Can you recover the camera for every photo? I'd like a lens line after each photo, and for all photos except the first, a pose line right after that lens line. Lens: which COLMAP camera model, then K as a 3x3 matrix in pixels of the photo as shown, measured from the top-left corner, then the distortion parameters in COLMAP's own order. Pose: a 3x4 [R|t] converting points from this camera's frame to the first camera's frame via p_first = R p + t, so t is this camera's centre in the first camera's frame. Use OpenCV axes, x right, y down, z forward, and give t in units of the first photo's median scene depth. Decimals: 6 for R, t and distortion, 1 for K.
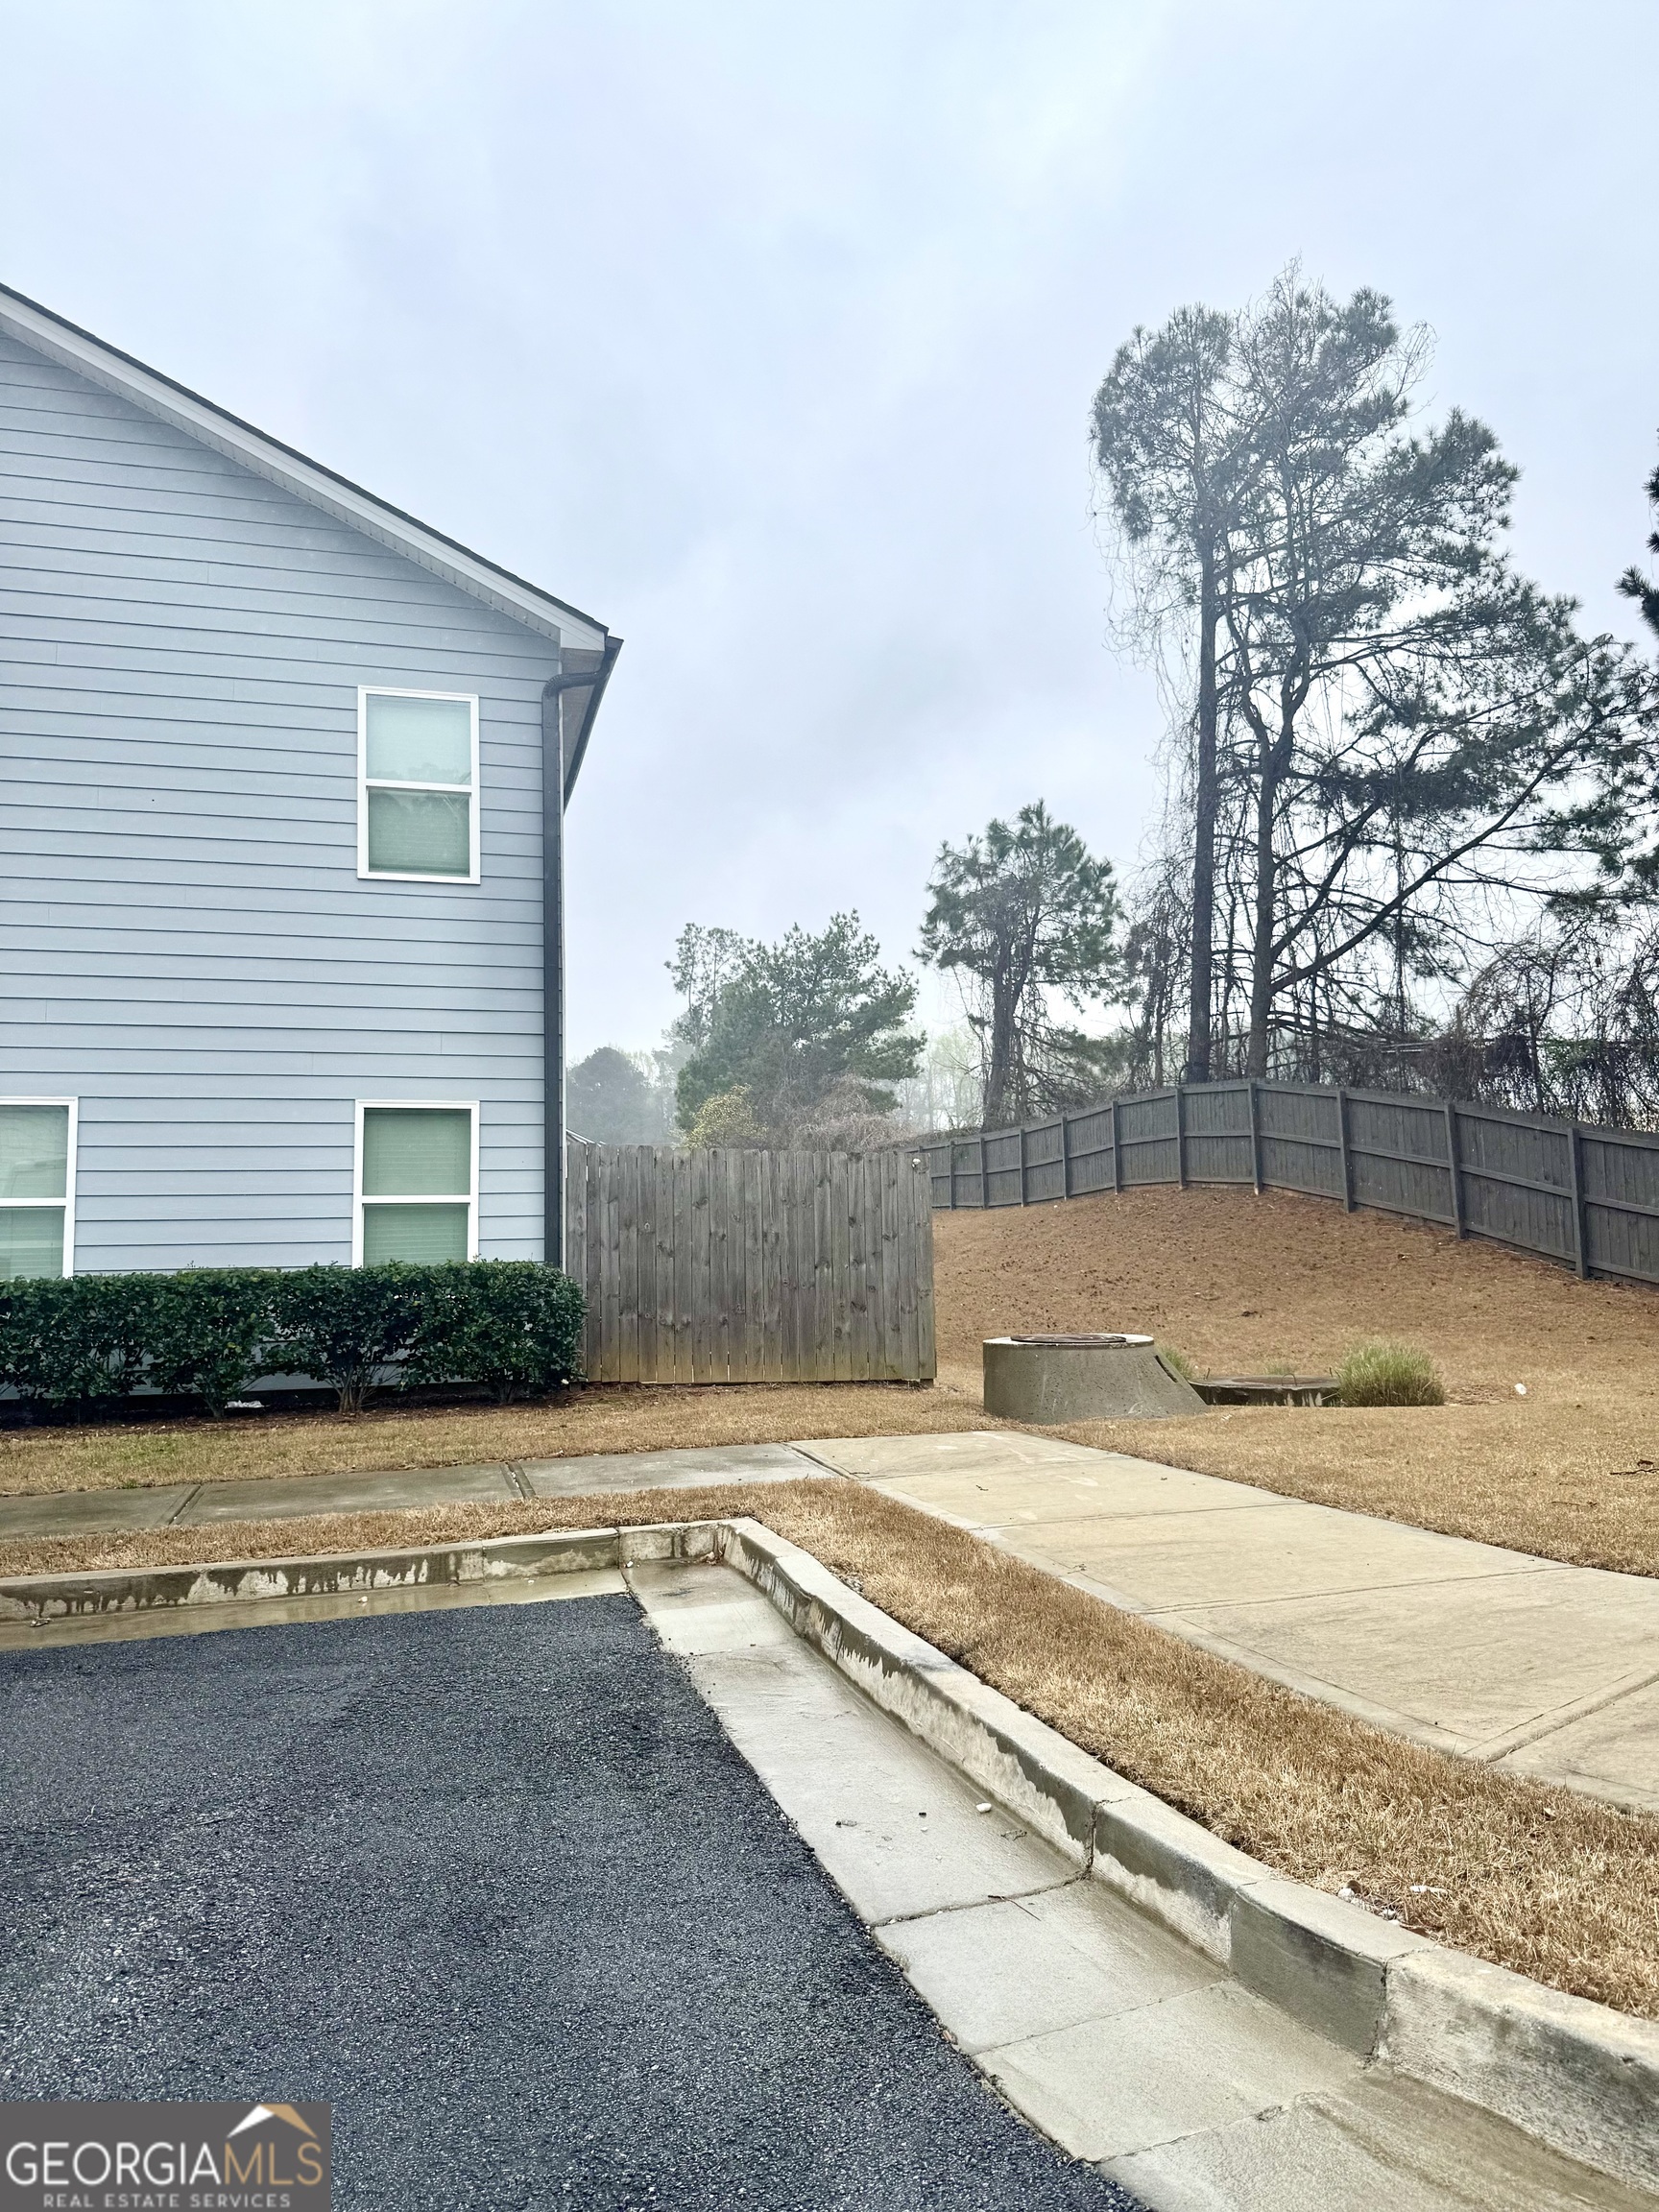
lens RADIAL K [[1550.4, 0, 829.5], [0, 1550.4, 1106.0], [0, 0, 1]] dist [0.003783, -0.000464]
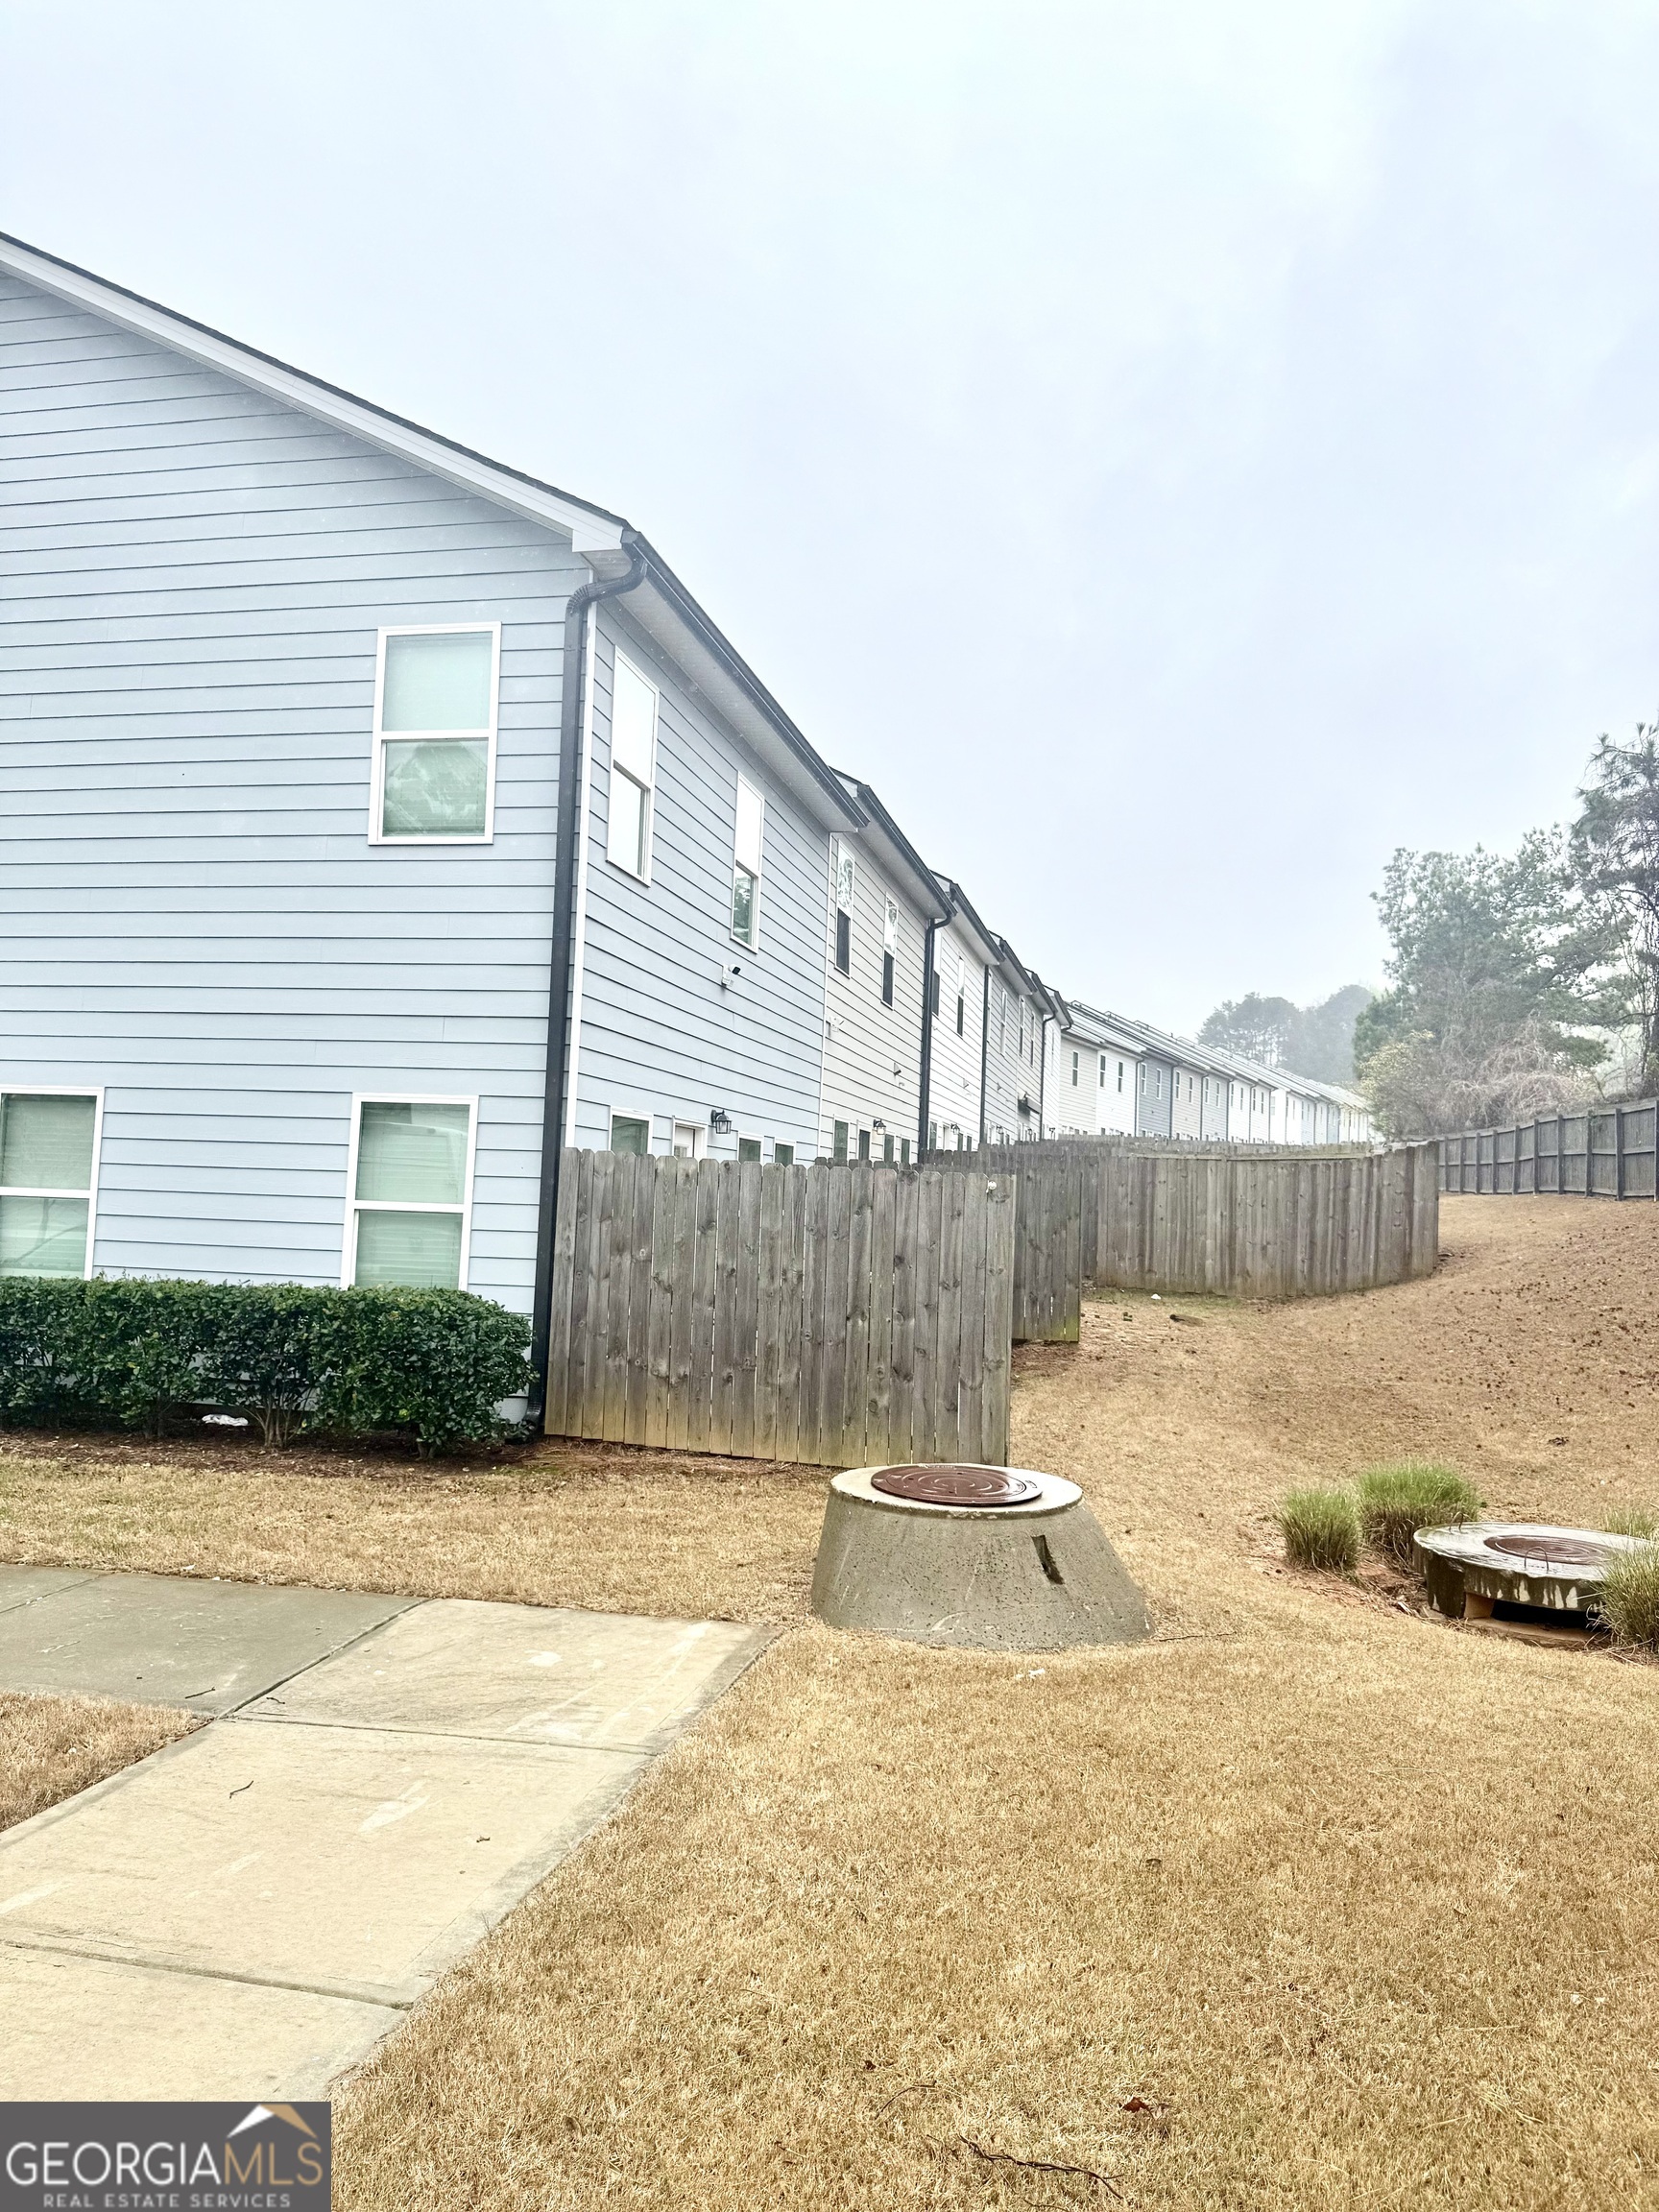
lens RADIAL K [[1562.8, 0, 829.4], [0, 1562.8, 1083.4], [0, 0, 1]] dist [0.030521, -0.002395]
pose [[0.883959, 0.017611, -0.467233, 0.346237], [-0.005764, 0.999625, 0.026773, -0.033811], [0.467529, -0.020973, 0.883729, 0.313044]]
